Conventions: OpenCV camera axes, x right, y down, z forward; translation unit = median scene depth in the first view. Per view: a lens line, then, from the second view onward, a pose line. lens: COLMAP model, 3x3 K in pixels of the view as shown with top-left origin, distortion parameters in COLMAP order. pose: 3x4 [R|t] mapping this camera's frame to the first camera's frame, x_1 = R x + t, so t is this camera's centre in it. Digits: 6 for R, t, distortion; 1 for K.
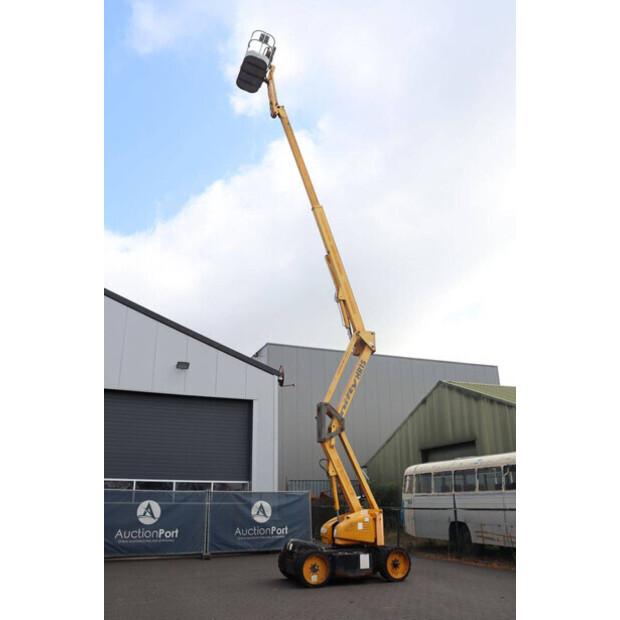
lens RADIAL K [[550.1, 0, 311.0], [0, 550.1, 300.8], [0, 0, 1]] dist [-0.130013, 0.103048]
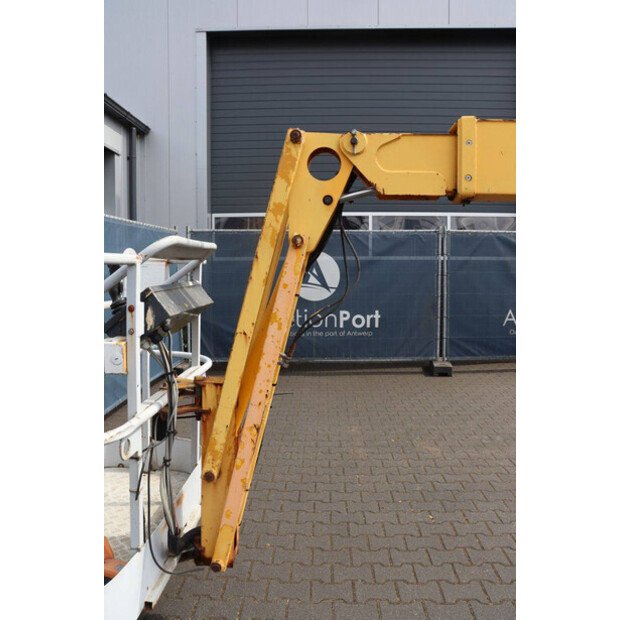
lens RADIAL K [[509.2, 0, 308.2], [0, 509.2, 316.4], [0, 0, 1]] dist [-0.101418, 0.011617]
pose [[0.915130, 0.052276, -0.399756, -0.133052], [0.128162, 0.902400, 0.411398, 0.250344], [0.382246, -0.427716, 0.819113, 0.636546]]
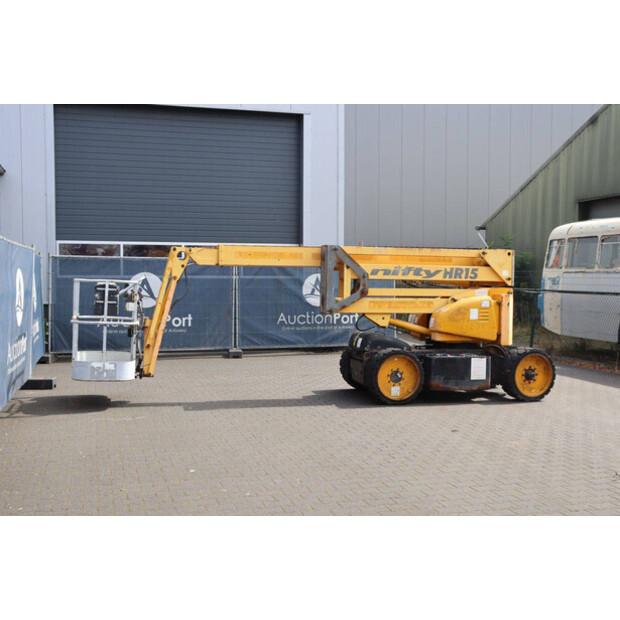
lens RADIAL K [[794.9, 0, 307.8], [0, 794.9, 315.9], [0, 0, 1]] dist [0.029632, 0.000000]
pose [[0.993254, 0.024329, -0.113378, 0.005570], [0.021291, 0.922859, 0.384549, 0.055901], [0.113988, -0.384369, 0.916115, 0.122300]]
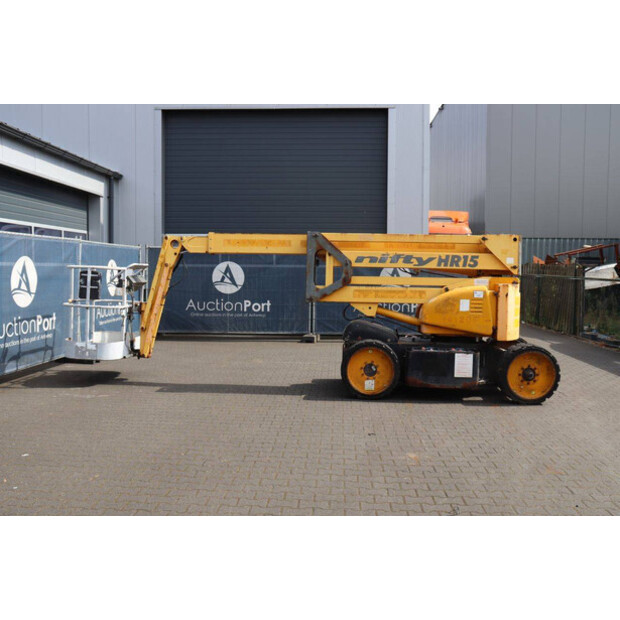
lens RADIAL K [[701.2, 0, 296.6], [0, 701.2, 305.0], [0, 0, 1]] dist [-0.044382, 0.000000]
pose [[0.896932, 0.044851, -0.439887, 0.197000], [0.130886, 0.923327, 0.361020, 0.105568], [0.422352, -0.381385, 0.822292, 0.261271]]
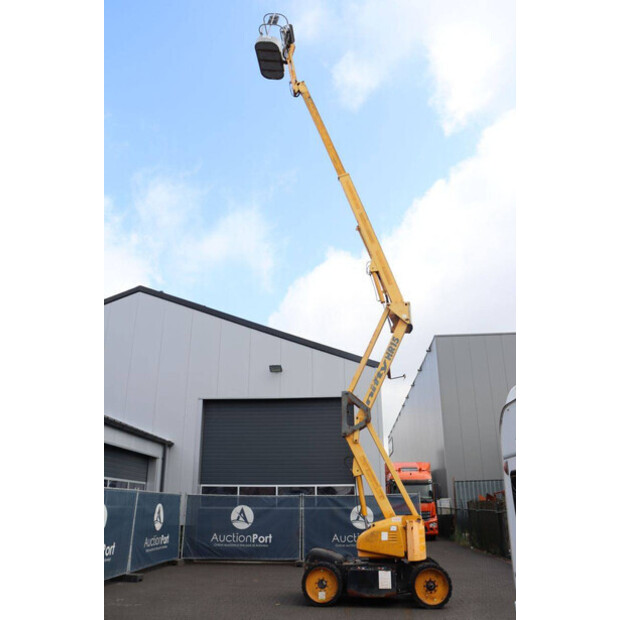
lens RADIAL K [[537.2, 0, 309.0], [0, 537.2, 305.2], [0, 0, 1]] dist [-0.160751, 0.152468]
pose [[0.885917, -0.154738, -0.437272, 0.305687], [0.149312, 0.987672, -0.047003, 0.070106], [0.439155, -0.023650, 0.898100, 0.187743]]
